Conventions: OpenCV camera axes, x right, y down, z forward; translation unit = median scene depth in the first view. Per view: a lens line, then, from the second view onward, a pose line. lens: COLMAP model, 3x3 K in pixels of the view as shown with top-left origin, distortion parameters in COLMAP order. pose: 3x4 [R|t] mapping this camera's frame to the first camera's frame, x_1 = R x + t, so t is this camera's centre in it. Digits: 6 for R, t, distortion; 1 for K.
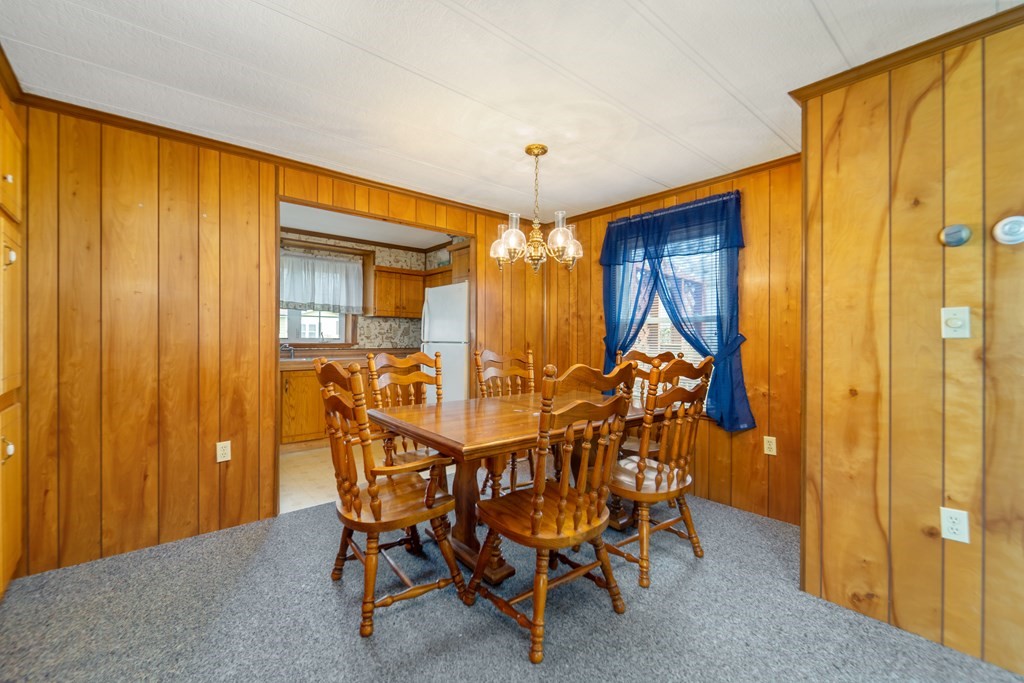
lens RADIAL K [[426.8, 0, 510.3], [0, 426.8, 340.1], [0, 0, 1]] dist [0.001948, -0.002018]
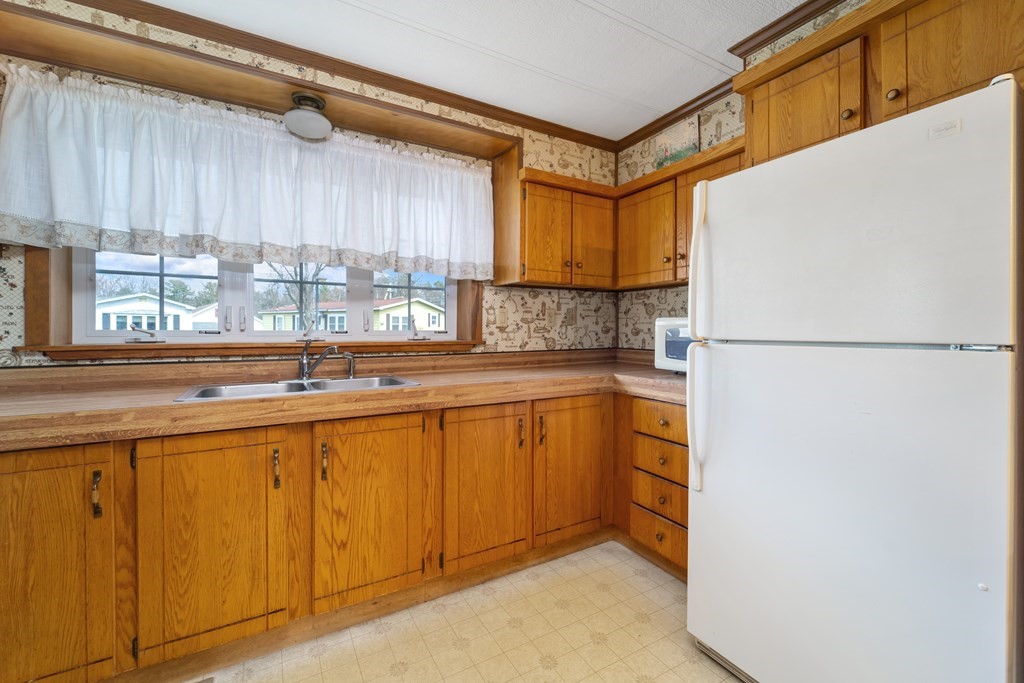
lens RADIAL K [[426.8, 0, 513.7], [0, 426.8, 331.0], [0, 0, 1]] dist [0.001948, -0.002018]
pose [[0.982186, -0.007066, -0.187776, -0.289126], [0.006829, 0.999975, -0.001909, -0.003700], [0.187785, 0.000593, 0.982210, 0.659731]]
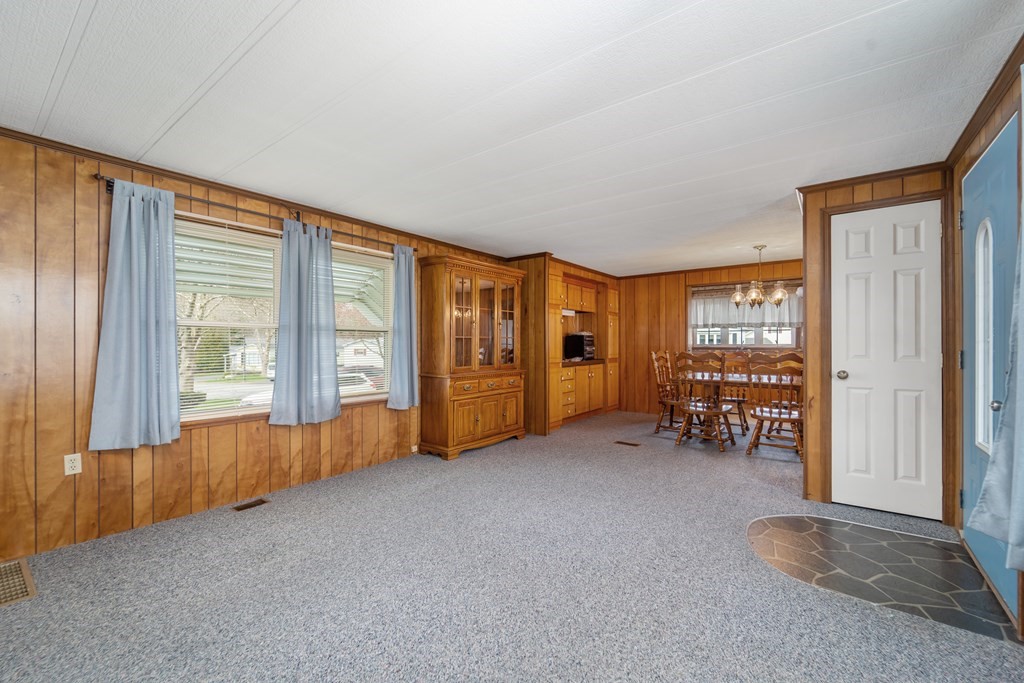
lens RADIAL K [[426.8, 0, 496.7], [0, 426.8, 345.5], [0, 0, 1]] dist [0.001948, -0.002018]
pose [[0.186784, -0.001667, -0.982400, 1.062471], [-0.003449, 0.999991, -0.002353, 0.007737], [0.982395, 0.003827, 0.186777, -0.333183]]
